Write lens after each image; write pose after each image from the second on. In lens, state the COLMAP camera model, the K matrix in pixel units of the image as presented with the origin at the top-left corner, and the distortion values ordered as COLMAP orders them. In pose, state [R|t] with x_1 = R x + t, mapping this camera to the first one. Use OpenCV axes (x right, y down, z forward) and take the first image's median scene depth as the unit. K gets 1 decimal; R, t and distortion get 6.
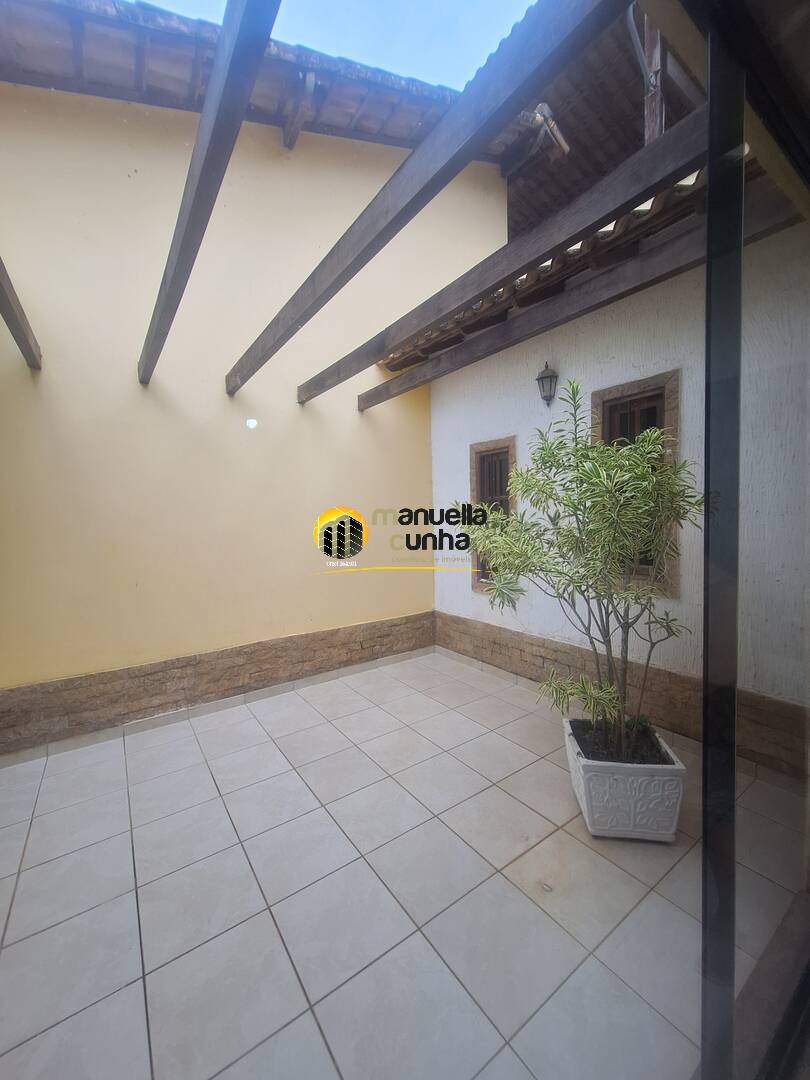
lens RADIAL K [[427.9, 0, 406.8], [0, 427.9, 536.5], [0, 0, 1]] dist [-0.014196, 0.000201]
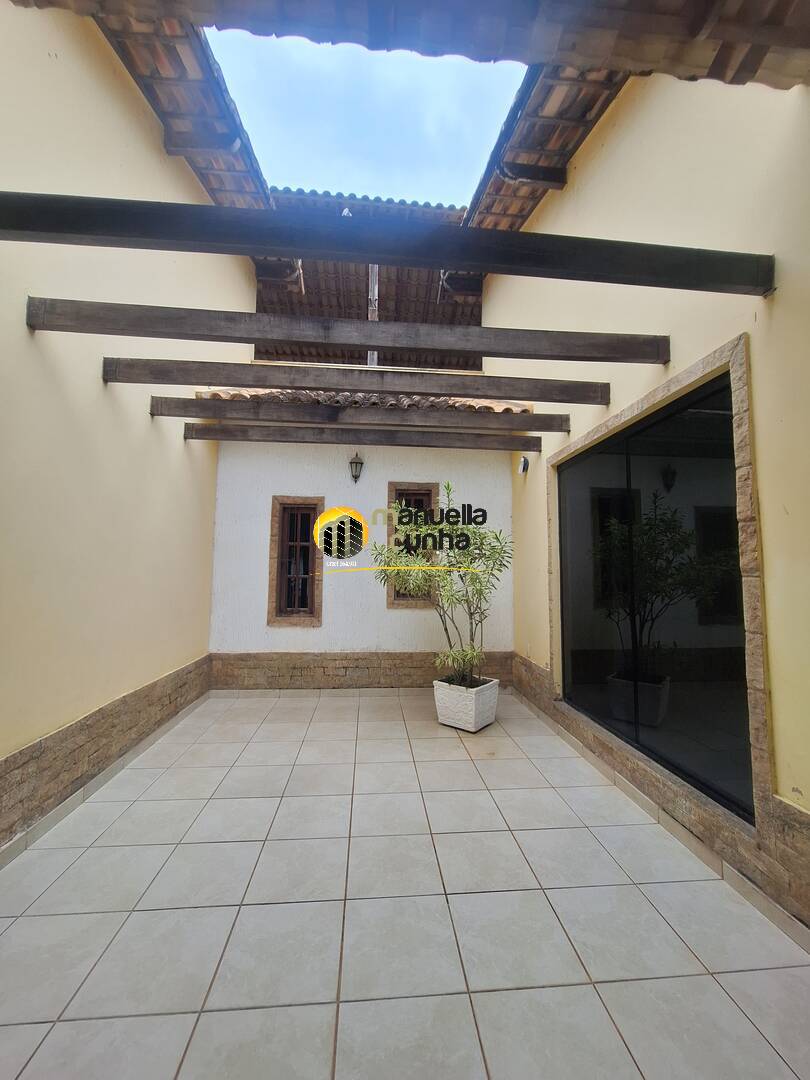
lens RADIAL K [[427.9, 0, 406.8], [0, 427.9, 536.5], [0, 0, 1]] dist [-0.014196, 0.000201]
pose [[0.497790, 0.103598, 0.861088, -0.739406], [0.018720, 0.991326, -0.130089, 0.057087], [-0.867096, 0.080877, 0.491533, 0.154292]]
